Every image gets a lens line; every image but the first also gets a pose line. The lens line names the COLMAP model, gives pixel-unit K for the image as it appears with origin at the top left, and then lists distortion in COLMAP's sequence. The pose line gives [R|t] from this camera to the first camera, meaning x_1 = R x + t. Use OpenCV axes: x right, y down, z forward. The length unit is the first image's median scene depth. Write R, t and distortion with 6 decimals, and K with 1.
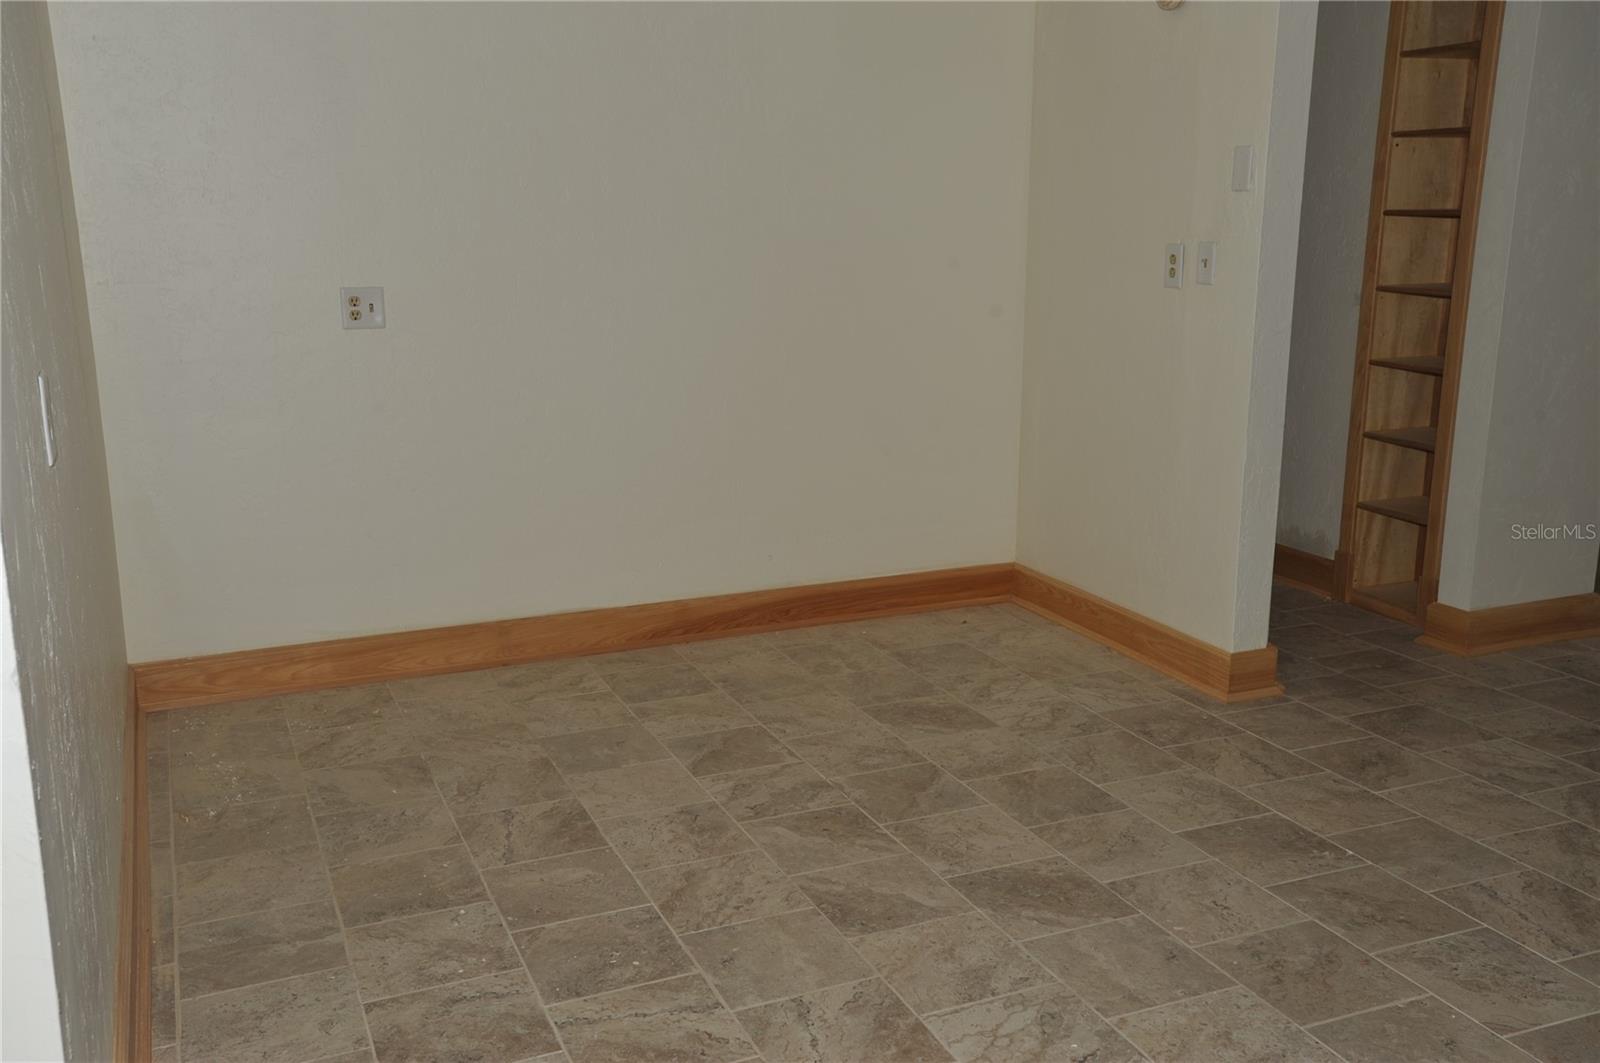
lens RADIAL K [[1471.3, 0, 800.0], [0, 1471.3, 531.5], [0, 0, 1]] dist [-0.002358, 0.126674]
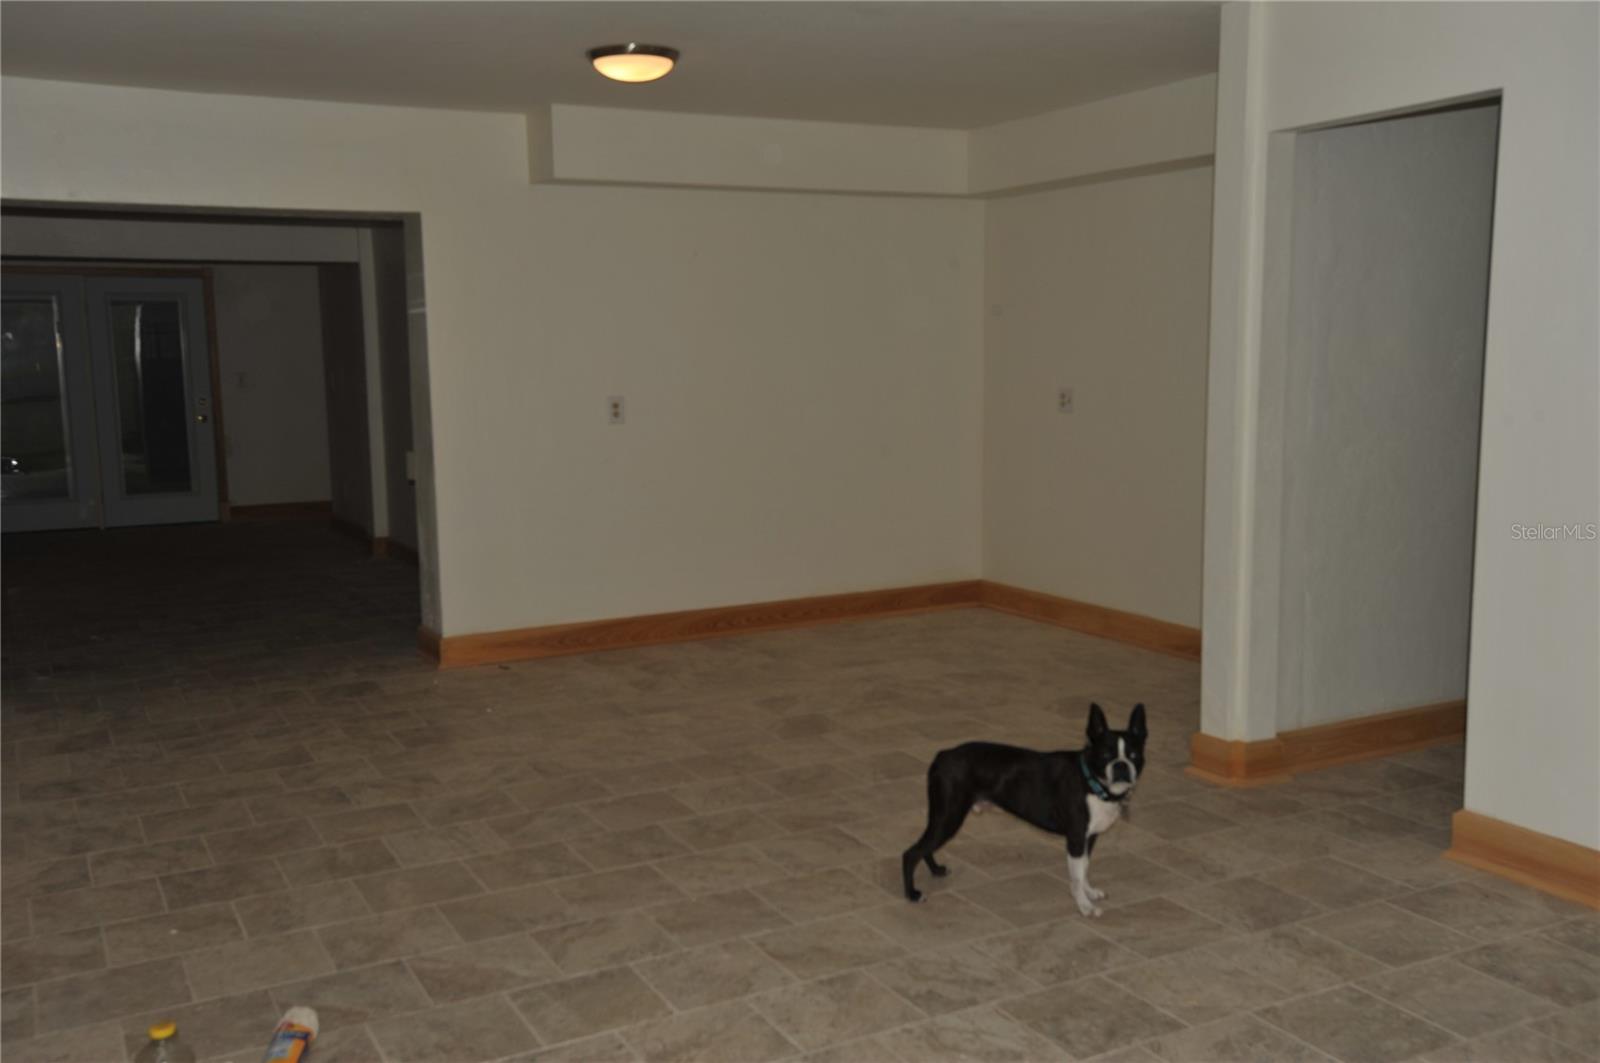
lens RADIAL K [[1492.9, 0, 800.0], [0, 1492.9, 531.5], [0, 0, 1]] dist [0.015149, 0.098190]
pose [[0.092798, 0.134367, -0.986577, 1.568734], [-0.208549, 0.971497, 0.112697, -0.152465], [0.973600, 0.195291, 0.118175, 0.598201]]
